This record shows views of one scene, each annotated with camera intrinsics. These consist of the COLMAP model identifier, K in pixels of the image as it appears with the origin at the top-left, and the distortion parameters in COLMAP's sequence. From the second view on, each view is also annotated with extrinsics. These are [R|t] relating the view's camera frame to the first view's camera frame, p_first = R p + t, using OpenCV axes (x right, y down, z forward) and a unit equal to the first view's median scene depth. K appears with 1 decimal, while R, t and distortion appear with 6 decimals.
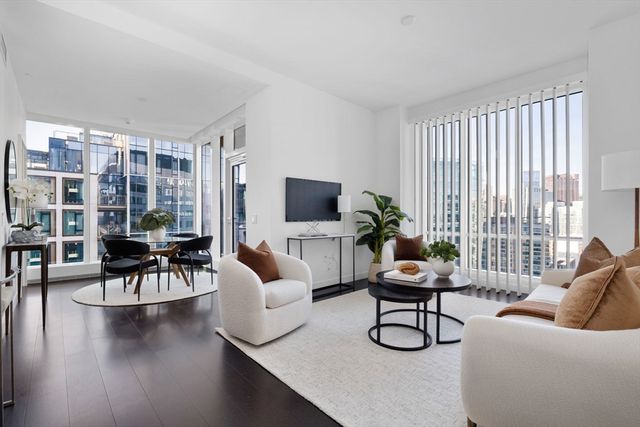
lens RADIAL K [[290.9, 0, 321.2], [0, 290.9, 217.7], [0, 0, 1]] dist [0.000399, 0.000174]
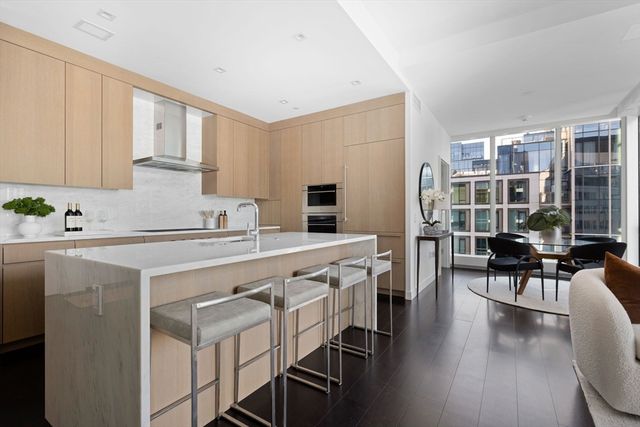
lens RADIAL K [[299.4, 0, 320.0], [0, 299.4, 213.5], [0, 0, 1]] dist [0.002191, 0.000837]
pose [[0.223960, -0.008218, -0.974564, 0.172841], [0.002498, 0.999966, -0.007858, -0.004500], [0.974595, -0.000674, 0.223973, 0.104743]]
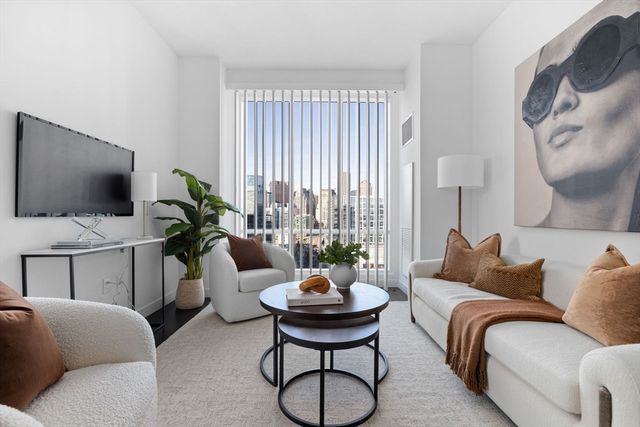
lens RADIAL K [[299.4, 0, 320.0], [0, 299.4, 213.5], [0, 0, 1]] dist [0.002191, 0.000837]
pose [[0.674921, 0.006516, 0.737862, -0.117707], [-0.002435, 0.999975, -0.006603, 0.008788], [-0.737886, 0.002660, 0.674920, 0.309577]]
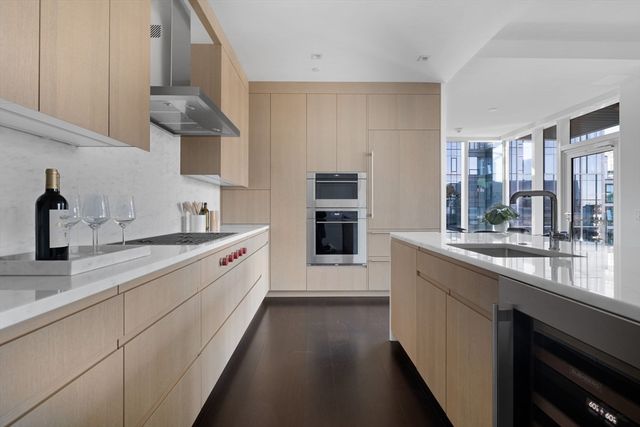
lens RADIAL K [[295.5, 0, 321.4], [0, 295.5, 209.4], [0, 0, 1]] dist [-0.009075, 0.000209]
pose [[0.732508, 0.000184, -0.680758, -0.287087], [-0.002606, 0.999993, -0.002534, -0.008076], [0.680753, 0.003630, 0.732504, -0.275009]]
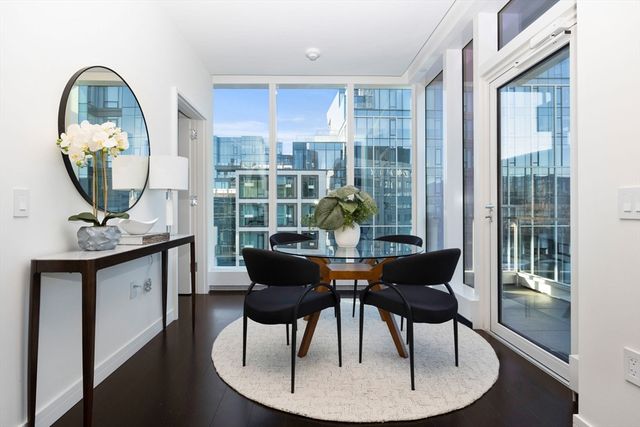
lens RADIAL K [[281.3, 0, 317.0], [0, 281.3, 210.6], [0, 0, 1]] dist [0.000441, 0.000076]
pose [[0.738923, -0.002506, -0.673785, -0.250650], [0.000334, 0.999994, -0.003353, 0.011614], [0.673789, 0.002253, 0.738920, 0.568579]]
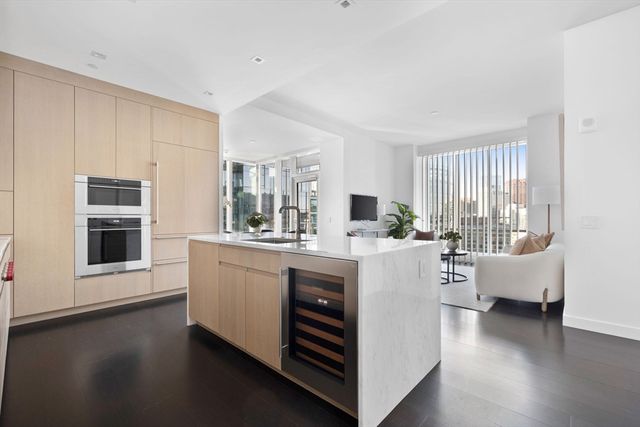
lens RADIAL K [[271.6, 0, 320.0], [0, 271.6, 213.5], [0, 0, 1]] dist [0.000311, 0.000134]
pose [[0.998381, 0.001495, 0.056866, -0.306080], [-0.000801, 0.999925, -0.012209, -0.008782], [-0.056880, 0.012143, 0.998307, -0.402073]]
